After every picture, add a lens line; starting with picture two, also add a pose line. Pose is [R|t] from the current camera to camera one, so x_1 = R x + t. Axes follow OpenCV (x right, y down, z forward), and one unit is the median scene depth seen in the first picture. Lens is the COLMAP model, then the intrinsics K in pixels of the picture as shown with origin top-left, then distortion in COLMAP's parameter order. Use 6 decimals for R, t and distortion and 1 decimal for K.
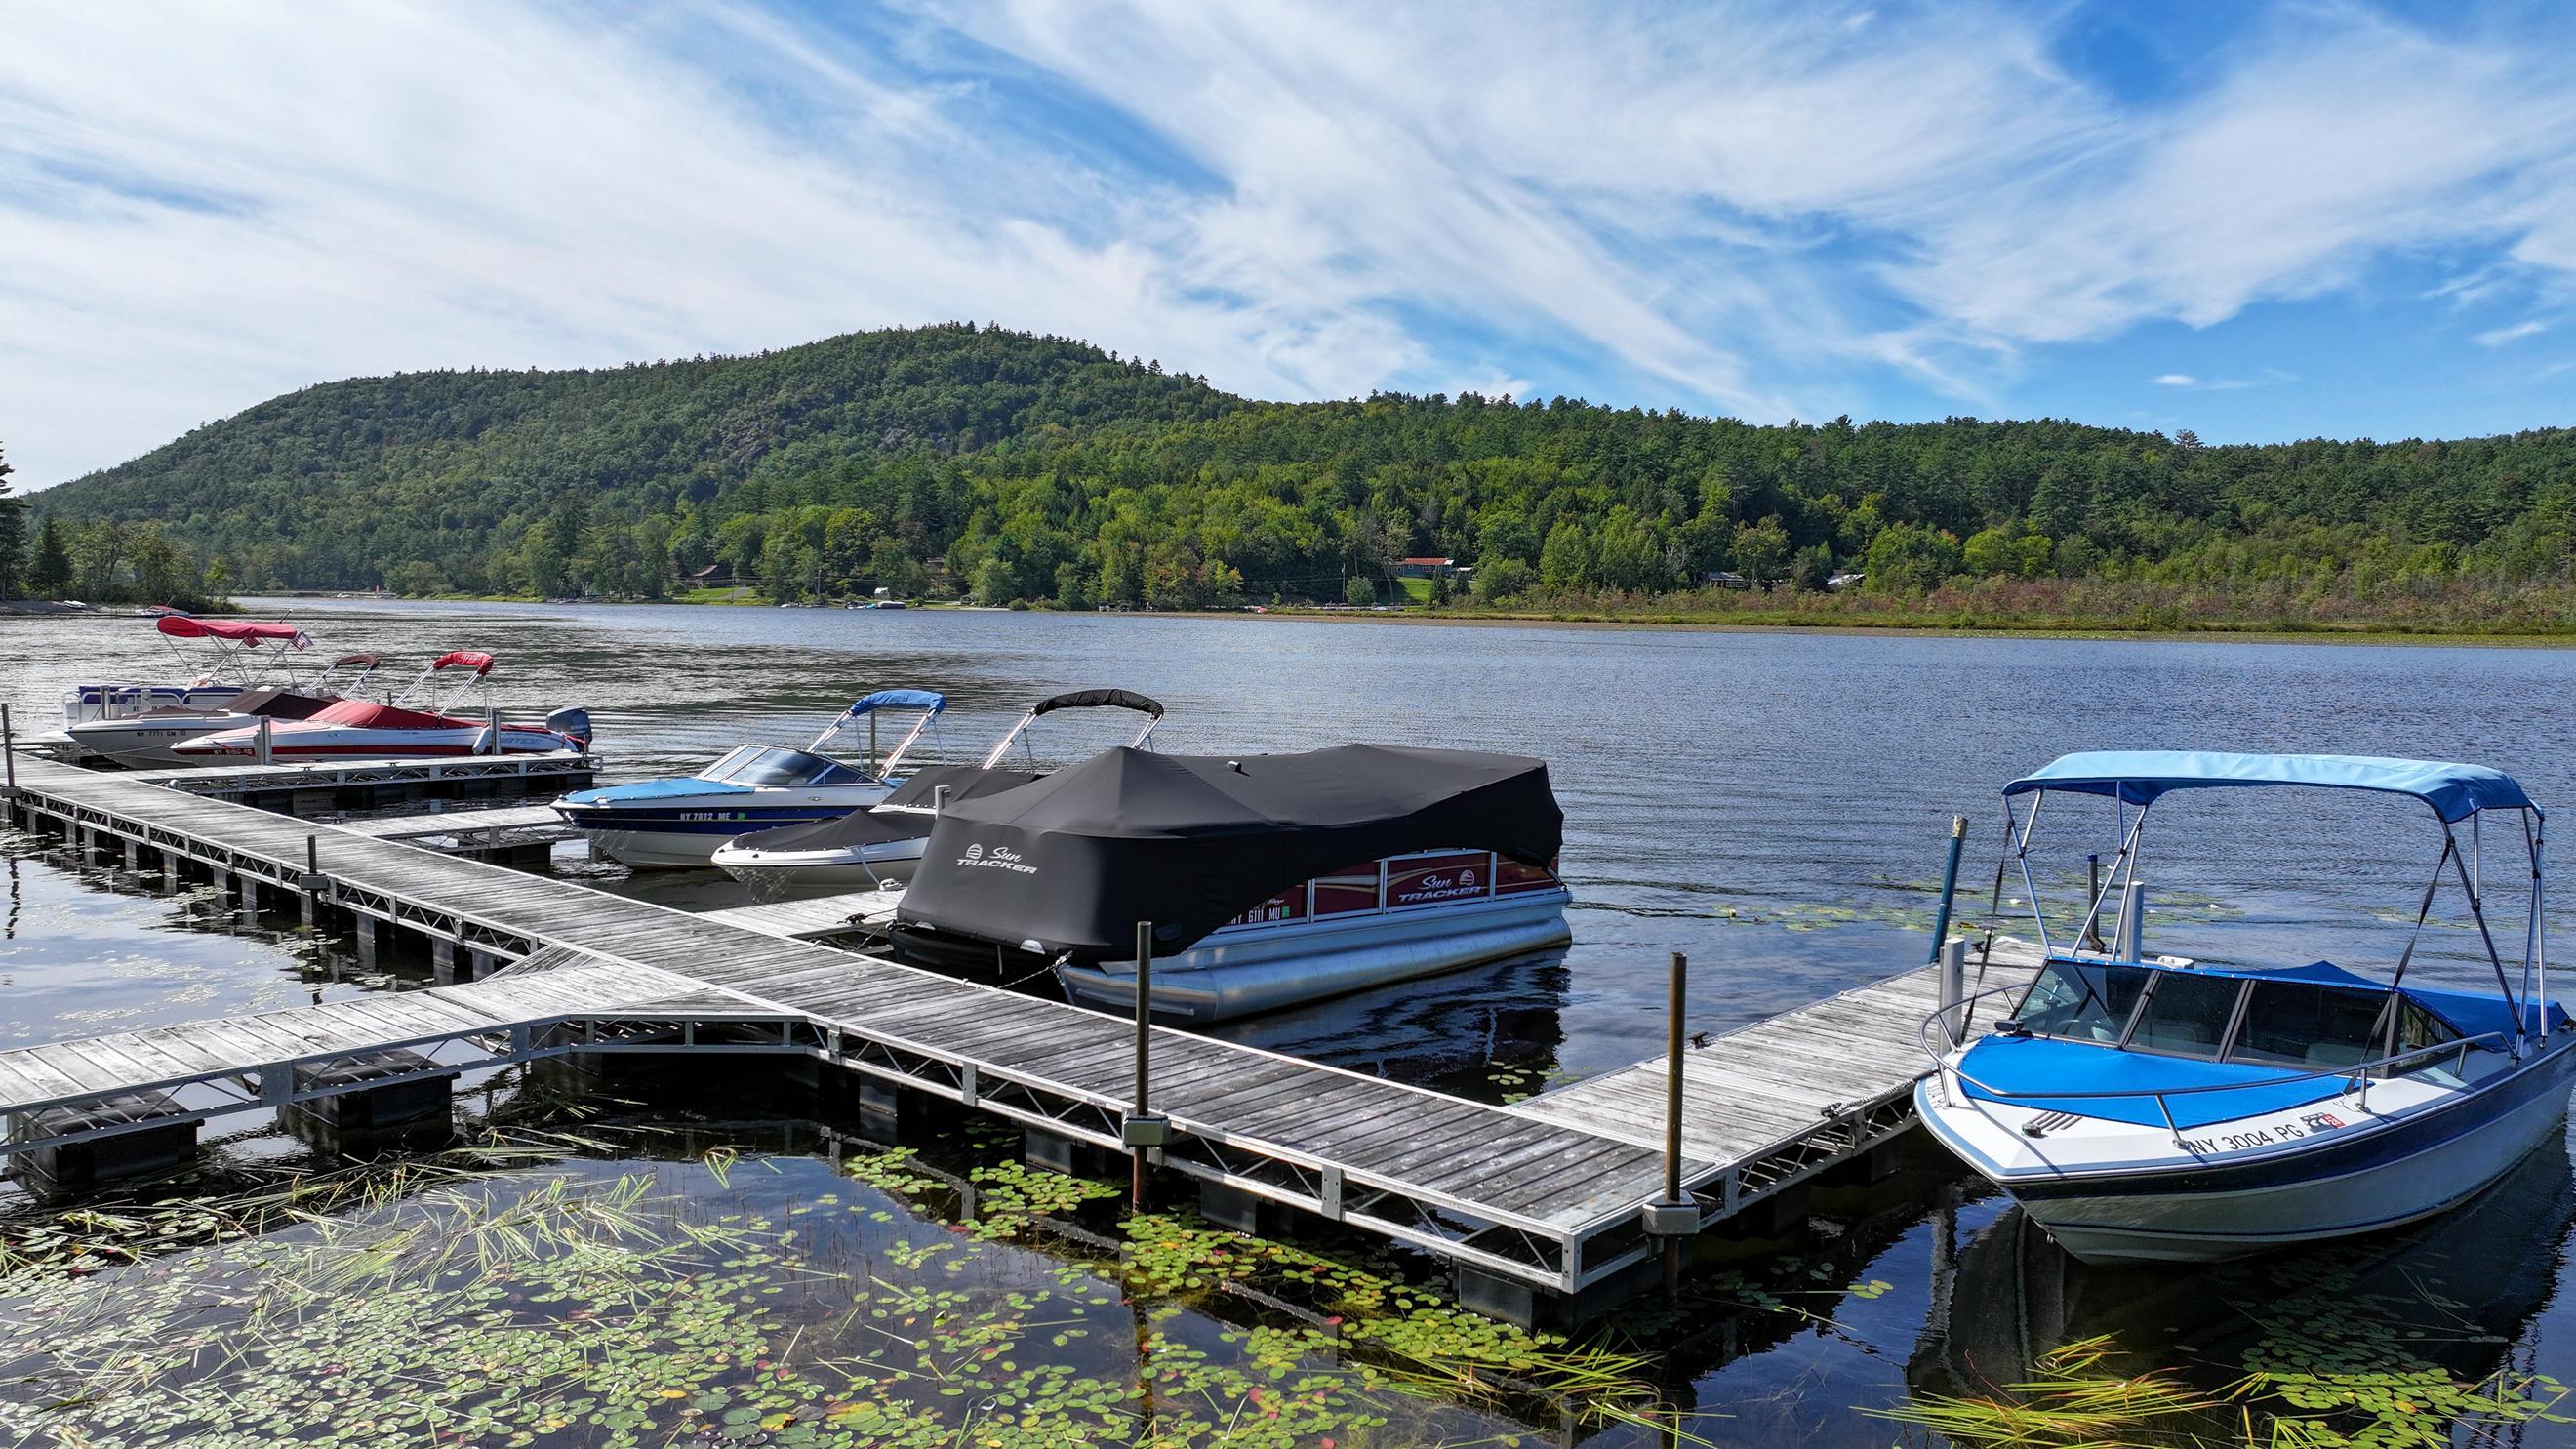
lens RADIAL K [[1791.1, 0, 1306.2], [0, 1791.1, 715.1], [0, 0, 1]] dist [0.000132, 0.009093]
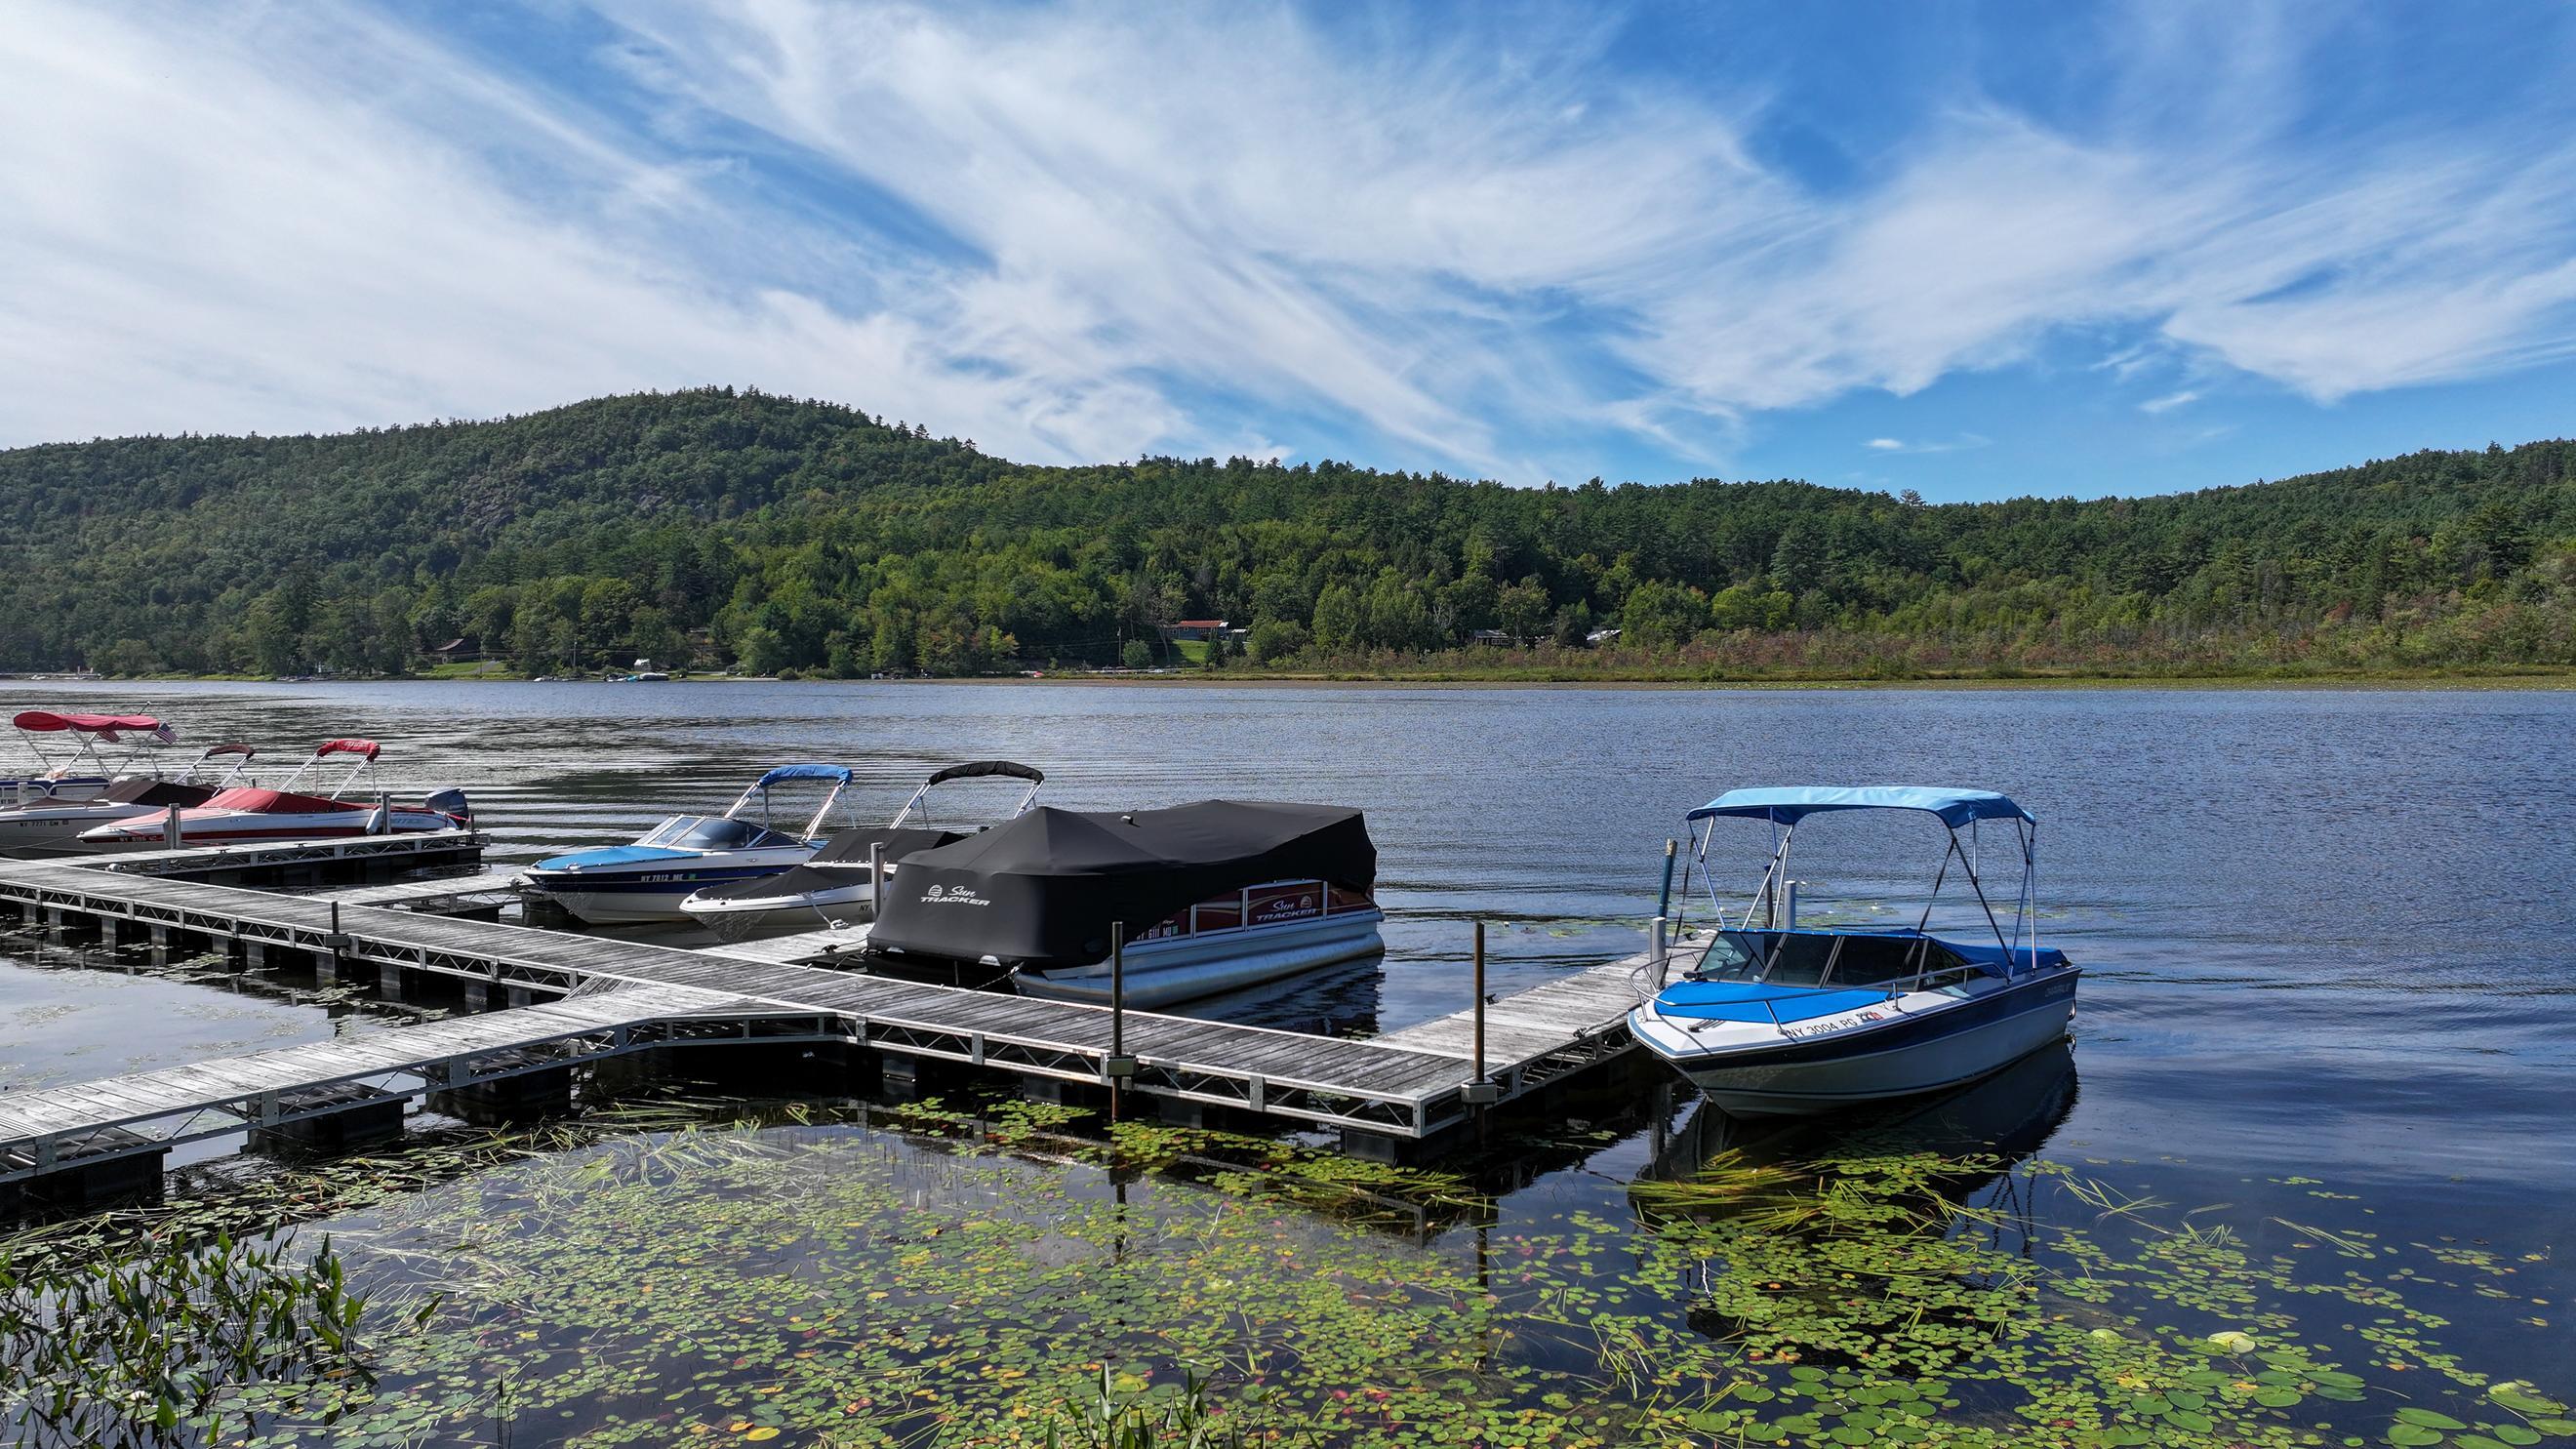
lens RADIAL K [[1791.1, 0, 1301.1], [0, 1791.1, 712.2], [0, 0, 1]] dist [0.000132, 0.009093]
pose [[0.992182, -0.020991, 0.123022, -0.002130], [0.025354, 0.999100, -0.034005, -0.000045], [-0.122198, 0.036858, 0.991821, -0.008176]]
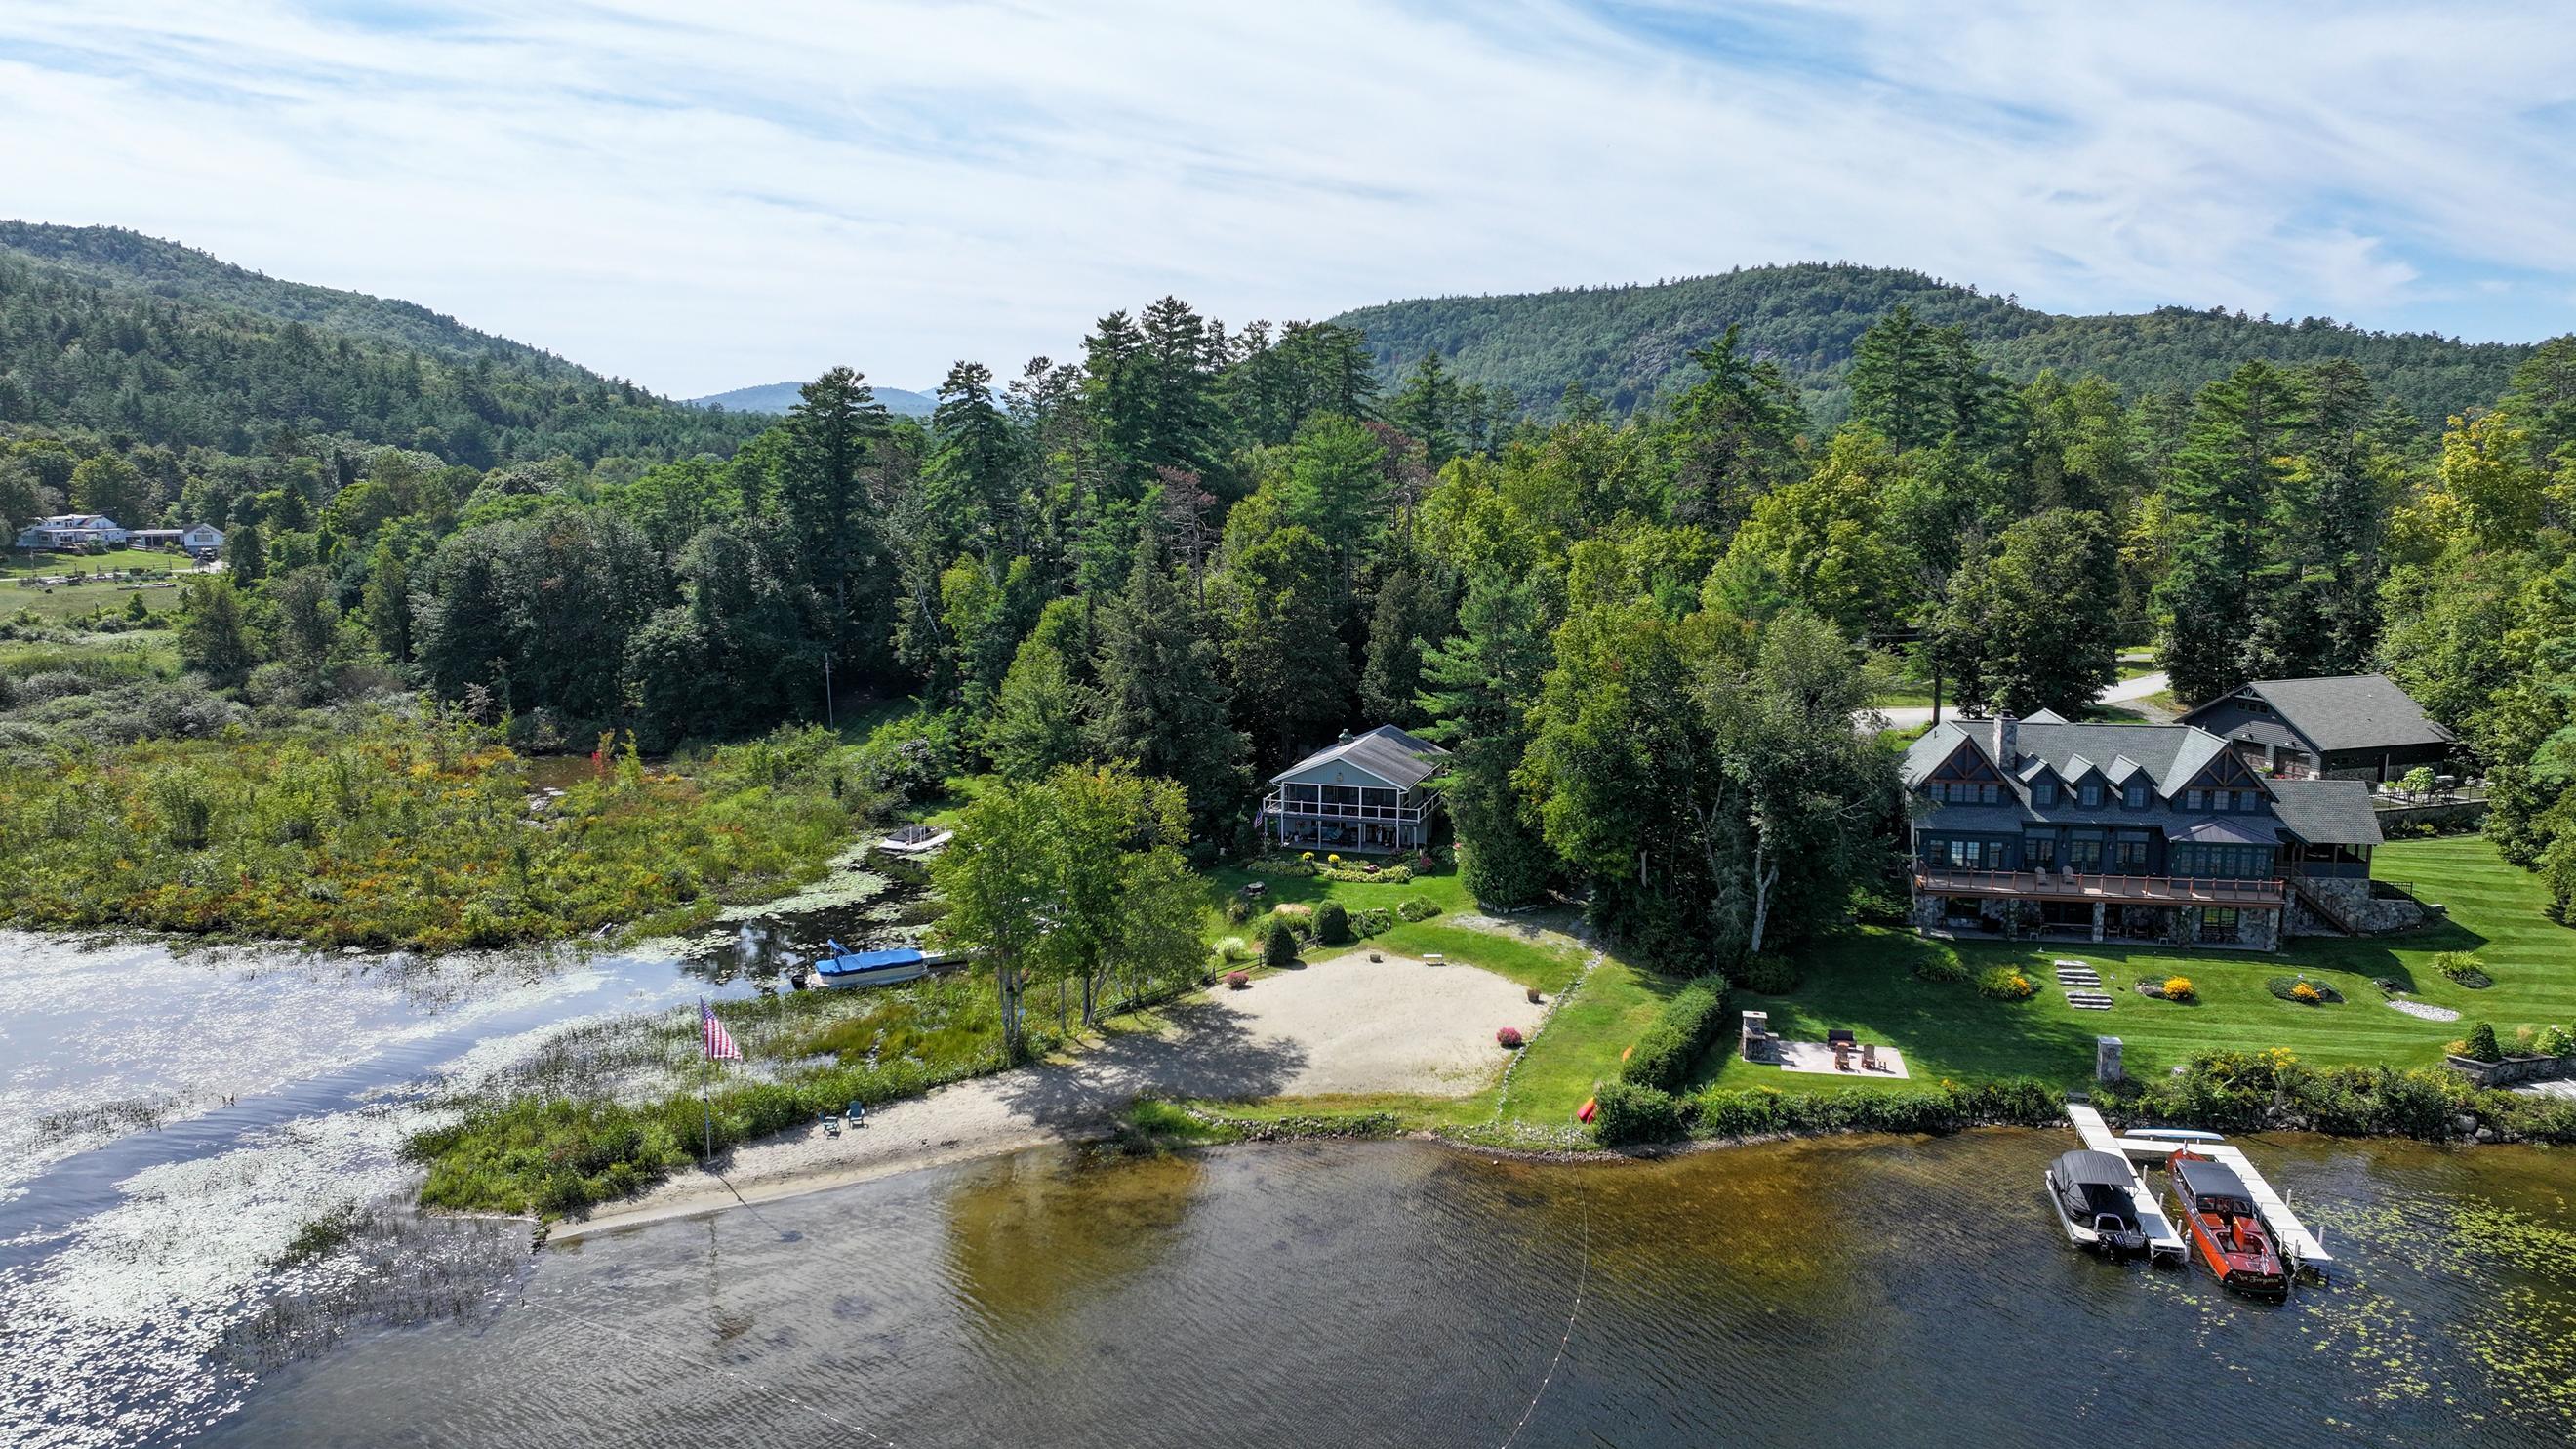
lens RADIAL K [[1791.1, 0, 1293.2], [0, 1791.1, 728.2], [0, 0, 1]] dist [0.000132, 0.009093]
pose [[0.894685, 0.062863, -0.442252, 0.143656], [-0.021028, 0.994878, 0.098874, -0.004080], [0.446202, -0.079161, 0.891424, -0.801437]]
